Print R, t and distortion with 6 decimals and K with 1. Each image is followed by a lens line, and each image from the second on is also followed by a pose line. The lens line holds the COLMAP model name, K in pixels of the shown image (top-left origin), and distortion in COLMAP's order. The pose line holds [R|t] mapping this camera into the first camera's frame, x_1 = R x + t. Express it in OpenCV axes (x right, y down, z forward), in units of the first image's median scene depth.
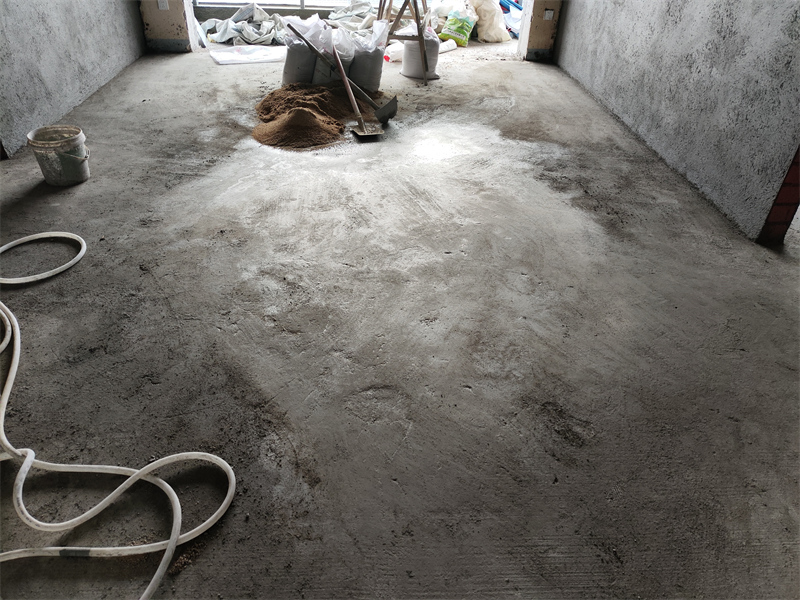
lens RADIAL K [[585.9, 0, 401.6], [0, 585.9, 291.5], [0, 0, 1]] dist [0.047361, -0.051830]
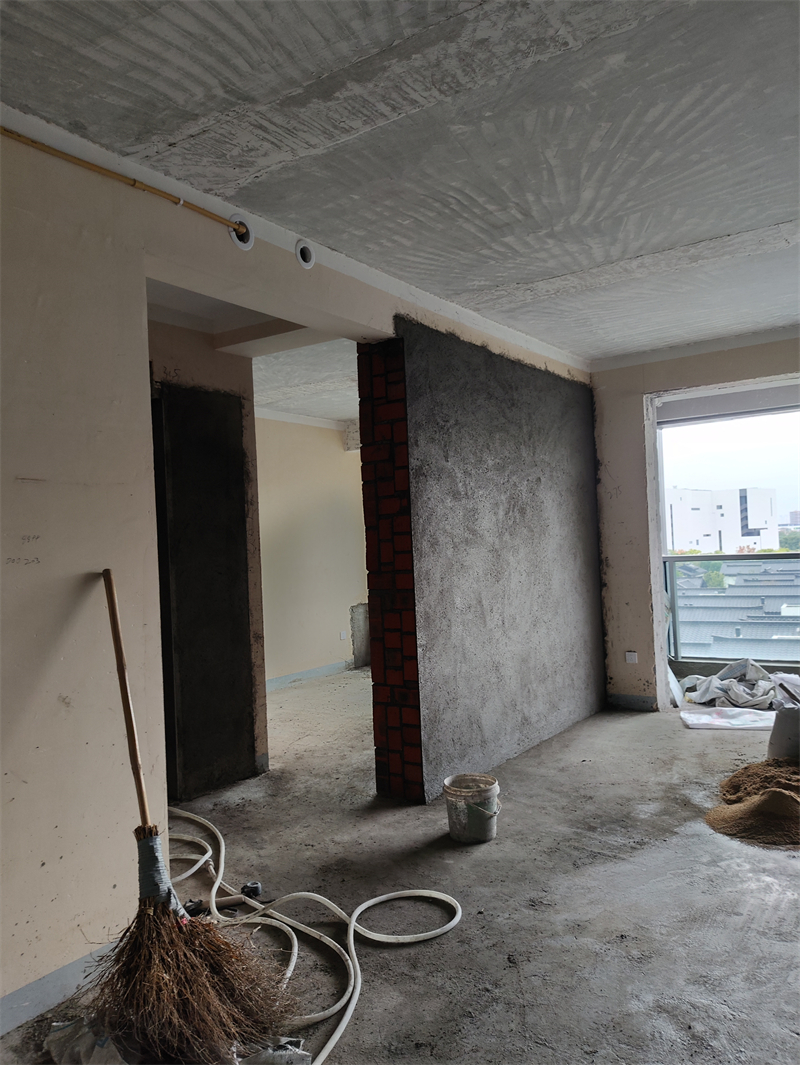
lens RADIAL K [[800.6, 0, 401.3], [0, 800.6, 536.9], [0, 0, 1]] dist [0.080680, -0.114083]
pose [[0.787138, -0.075553, -0.612132, 0.098147], [-0.285968, 0.834640, -0.470741, 0.027392], [0.546476, 0.545589, 0.635371, -0.042471]]
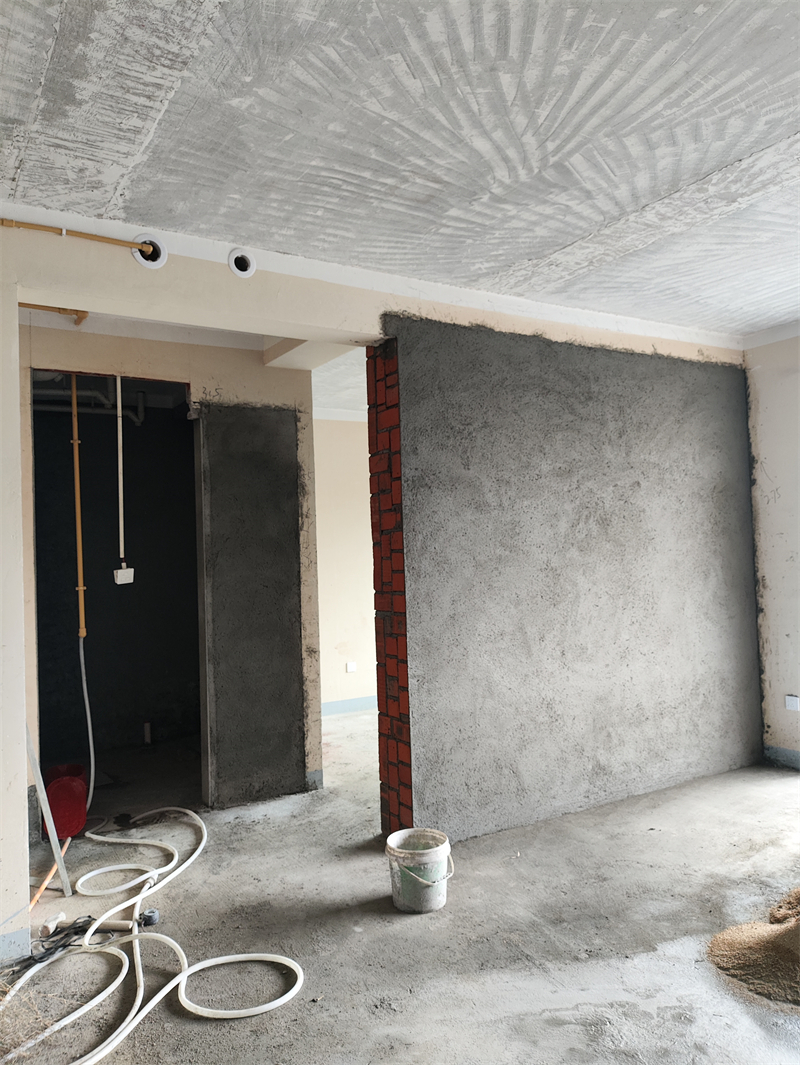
lens RADIAL K [[784.7, 0, 400.9], [0, 784.7, 530.0], [0, 0, 1]] dist [0.066654, -0.103032]
pose [[0.469424, -0.078288, -0.879495, 0.306944], [-0.455925, 0.831513, -0.317363, -0.221244], [0.756157, 0.549962, 0.354639, 0.315559]]
